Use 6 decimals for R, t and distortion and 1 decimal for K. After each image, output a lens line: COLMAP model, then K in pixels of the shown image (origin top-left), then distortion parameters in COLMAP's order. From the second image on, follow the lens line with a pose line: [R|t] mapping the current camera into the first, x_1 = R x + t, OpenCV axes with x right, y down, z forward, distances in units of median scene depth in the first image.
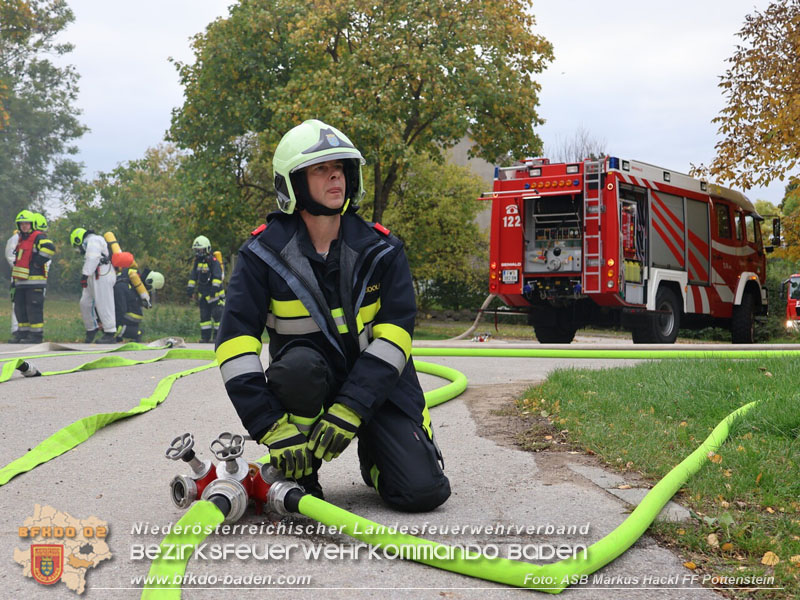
lens RADIAL K [[1178.5, 0, 391.4], [0, 1178.5, 298.1], [0, 0, 1]] dist [0.071627, 0.000000]
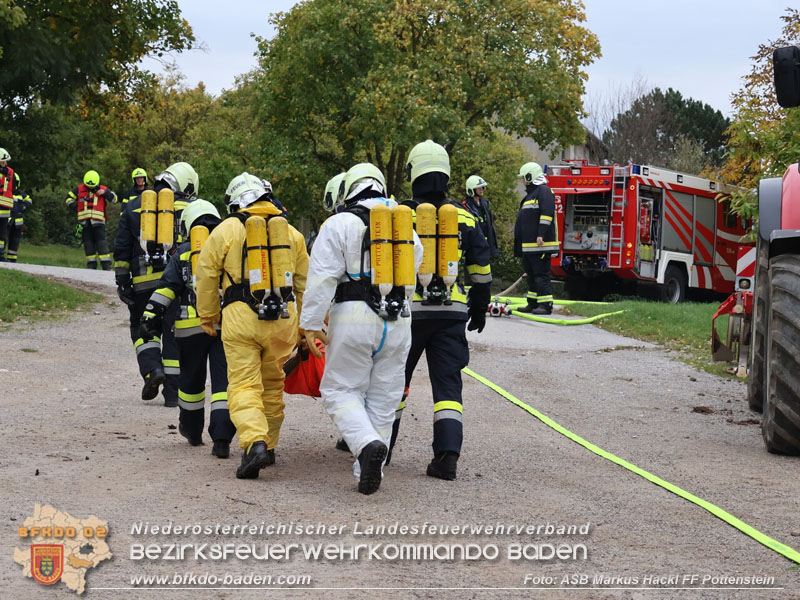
lens RADIAL K [[1871.2, 0, 405.1], [0, 1871.2, 302.4], [0, 0, 1]] dist [0.390802, 0.000000]
pose [[0.998247, 0.050326, 0.031145, -0.120187], [-0.051002, 0.998471, 0.021297, 0.001521], [-0.030025, -0.022849, 0.999288, -1.038666]]
